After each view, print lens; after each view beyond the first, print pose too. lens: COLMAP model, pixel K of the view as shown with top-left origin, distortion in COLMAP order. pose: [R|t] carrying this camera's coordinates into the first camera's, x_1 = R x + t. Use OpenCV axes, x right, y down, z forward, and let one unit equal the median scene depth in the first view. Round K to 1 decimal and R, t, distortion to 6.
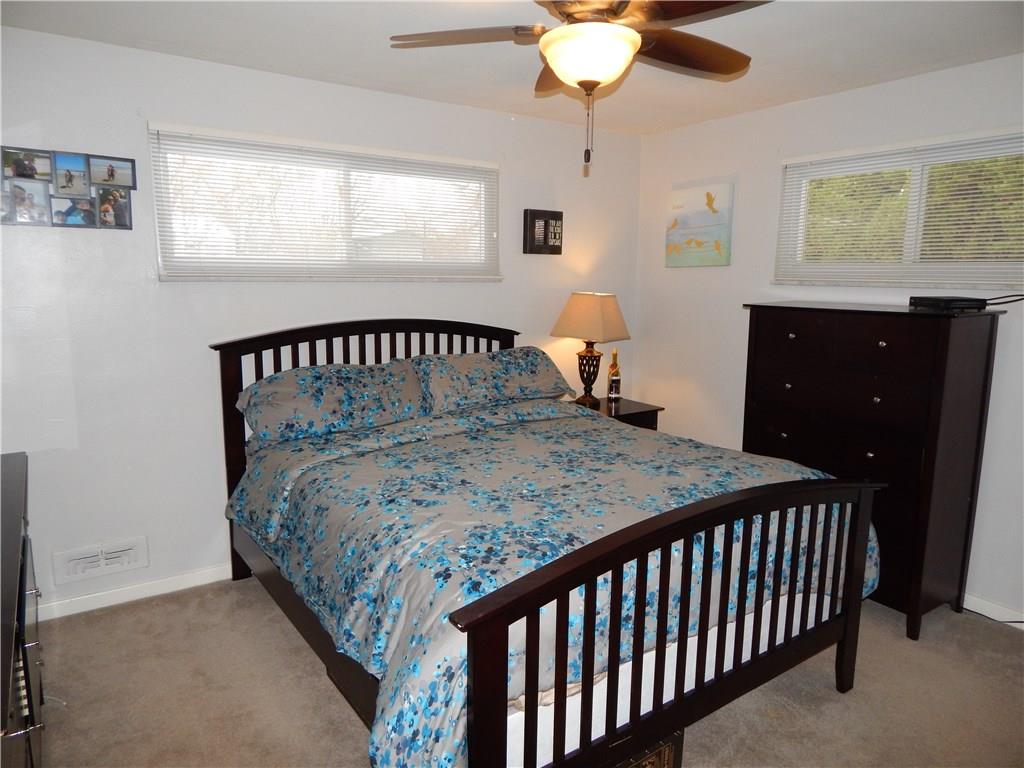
lens RADIAL K [[669.1, 0, 513.0], [0, 669.1, 380.2], [0, 0, 1]] dist [-0.002263, -0.005105]
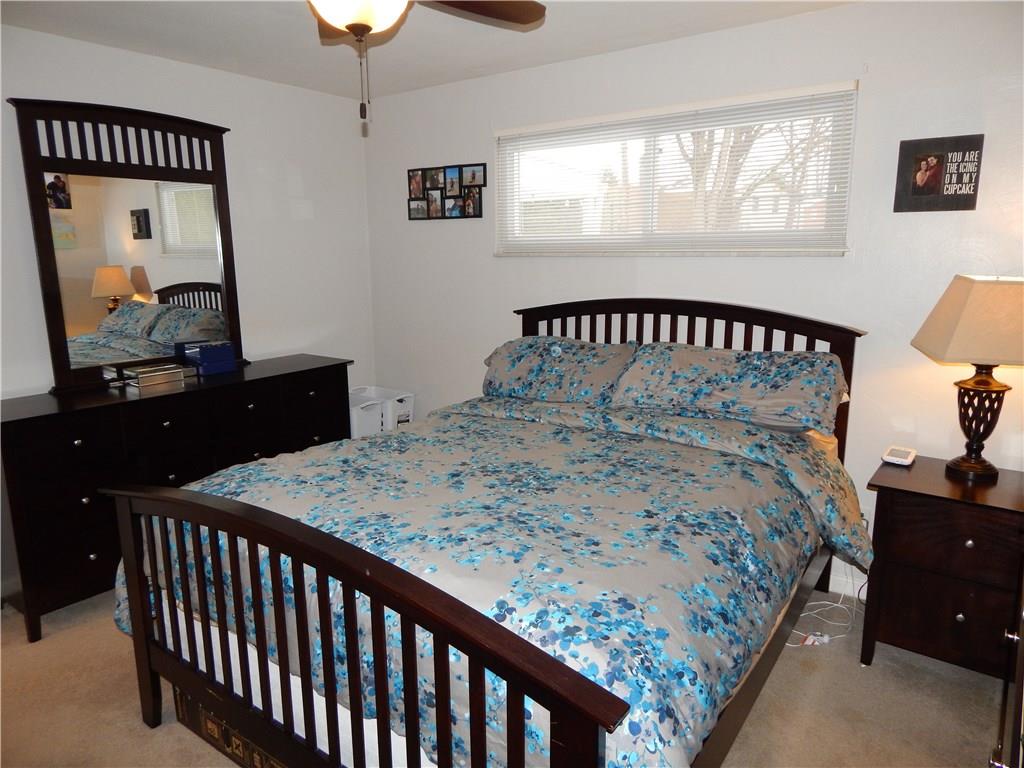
lens RADIAL K [[669.1, 0, 513.0], [0, 669.1, 380.2], [0, 0, 1]] dist [-0.002263, -0.005105]
pose [[0.321569, 0.168373, -0.931796, 0.681633], [-0.137468, 0.981939, 0.129993, -0.082138], [0.936854, 0.086290, 0.338907, 0.585289]]
